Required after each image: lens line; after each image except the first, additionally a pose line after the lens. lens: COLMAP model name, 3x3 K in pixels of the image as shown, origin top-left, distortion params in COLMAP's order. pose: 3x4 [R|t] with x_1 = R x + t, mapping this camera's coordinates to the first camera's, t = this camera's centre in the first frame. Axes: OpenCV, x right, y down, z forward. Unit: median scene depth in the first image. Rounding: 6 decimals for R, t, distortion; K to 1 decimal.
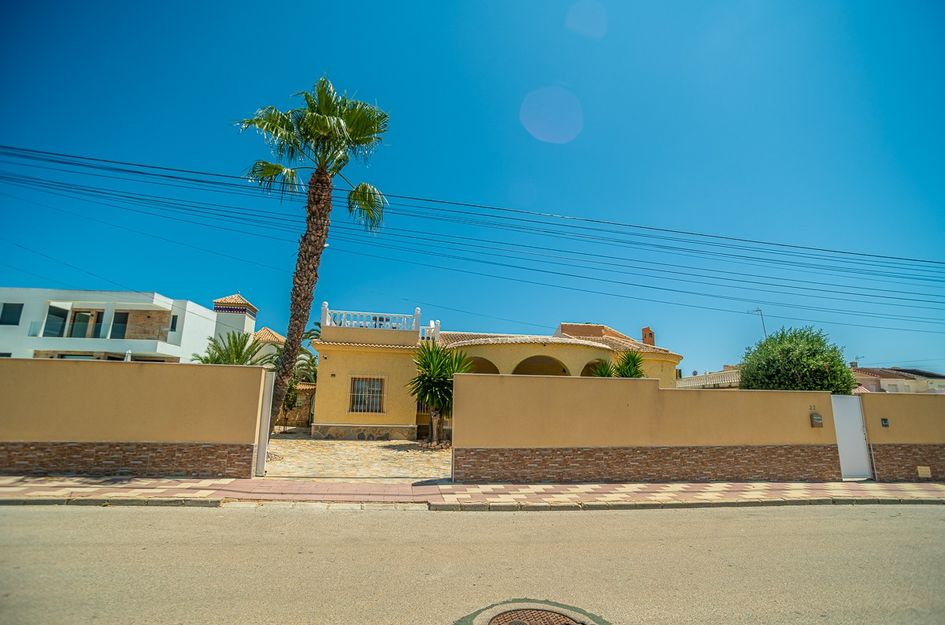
lens RADIAL K [[474.0, 0, 472.5], [0, 474.0, 312.5], [0, 0, 1]] dist [-0.079721, 0.045048]
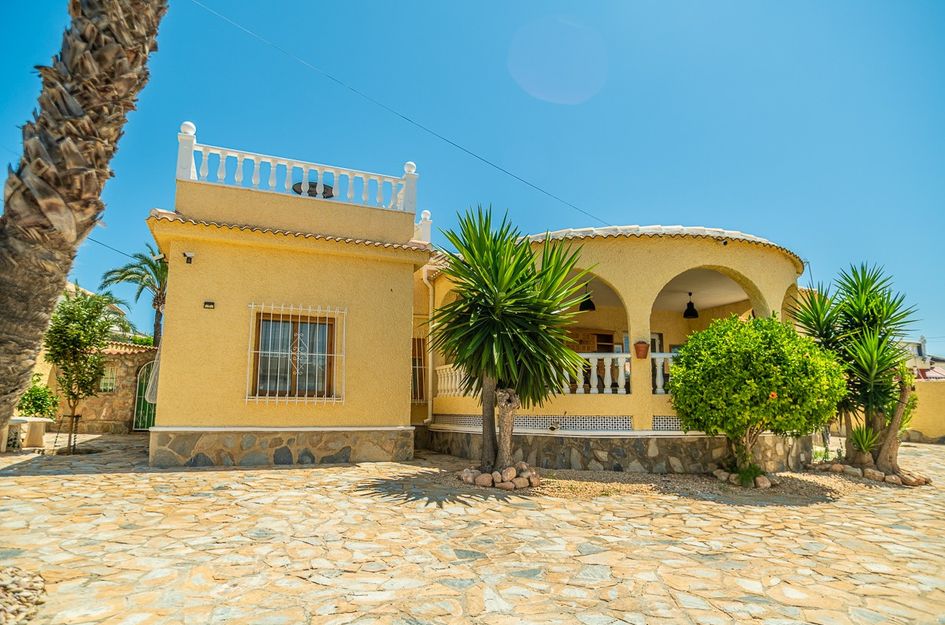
lens RADIAL K [[595.7, 0, 472.5], [0, 595.7, 312.5], [0, 0, 1]] dist [-0.026335, 0.002873]
pose [[0.978393, 0.023509, 0.205412, -0.183091], [-0.034562, 0.998132, 0.050384, 0.108090], [-0.203844, -0.056395, 0.977378, 0.471419]]
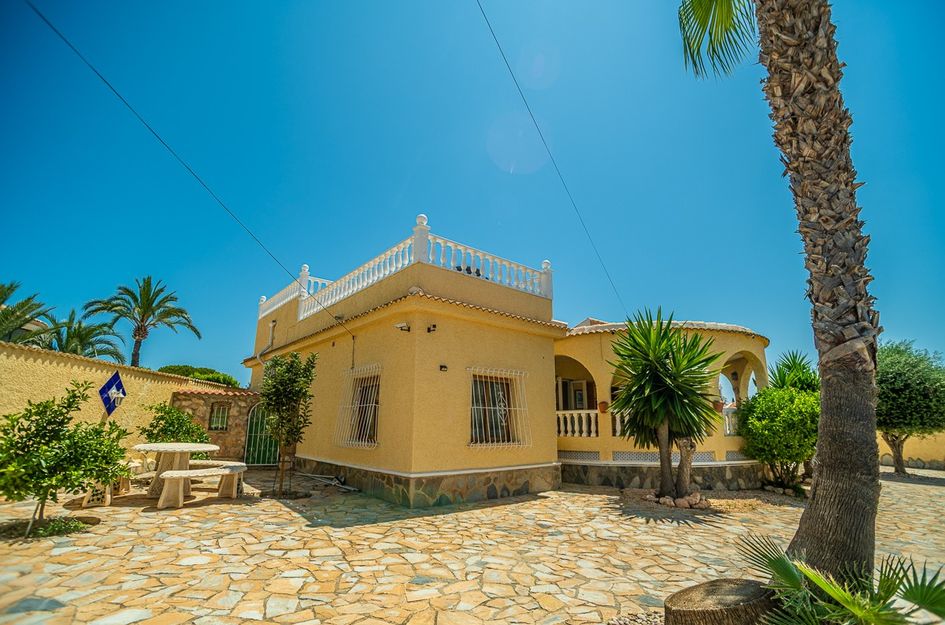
lens RADIAL K [[465.6, 0, 472.6], [0, 465.6, 319.8], [0, 0, 1]] dist [-0.067067, 0.042467]
pose [[0.868474, 0.096156, 0.486320, -0.505242], [-0.094409, 0.995135, -0.028163, 0.096298], [-0.486662, -0.021455, 0.873327, 0.579797]]
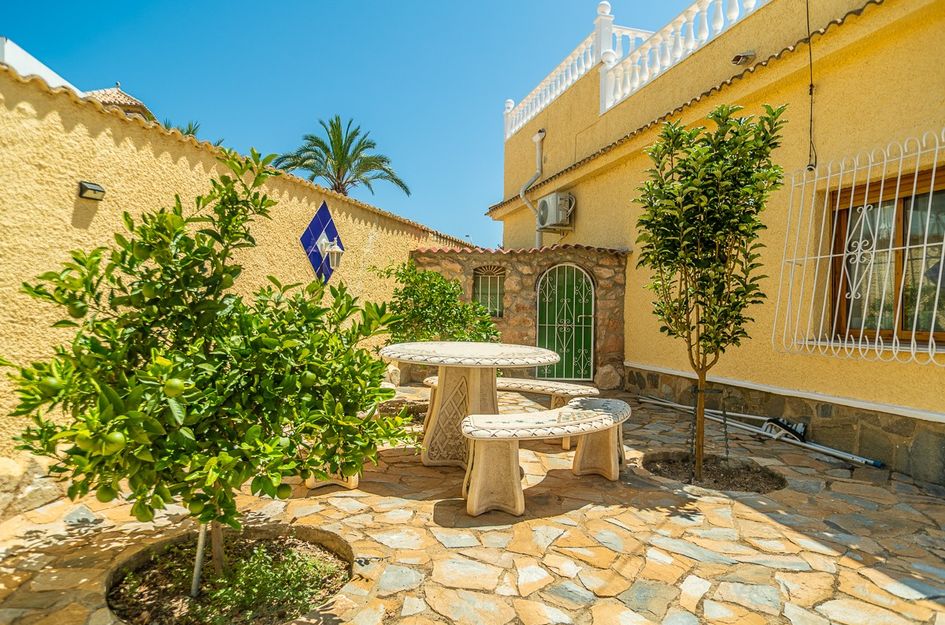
lens RADIAL K [[595.7, 0, 472.5], [0, 595.7, 312.5], [0, 0, 1]] dist [-0.026335, 0.002873]
pose [[0.994009, -0.008647, 0.108960, -0.551328], [-0.014699, 0.977235, 0.211651, 0.164570], [-0.108310, -0.211984, 0.971253, 0.861840]]
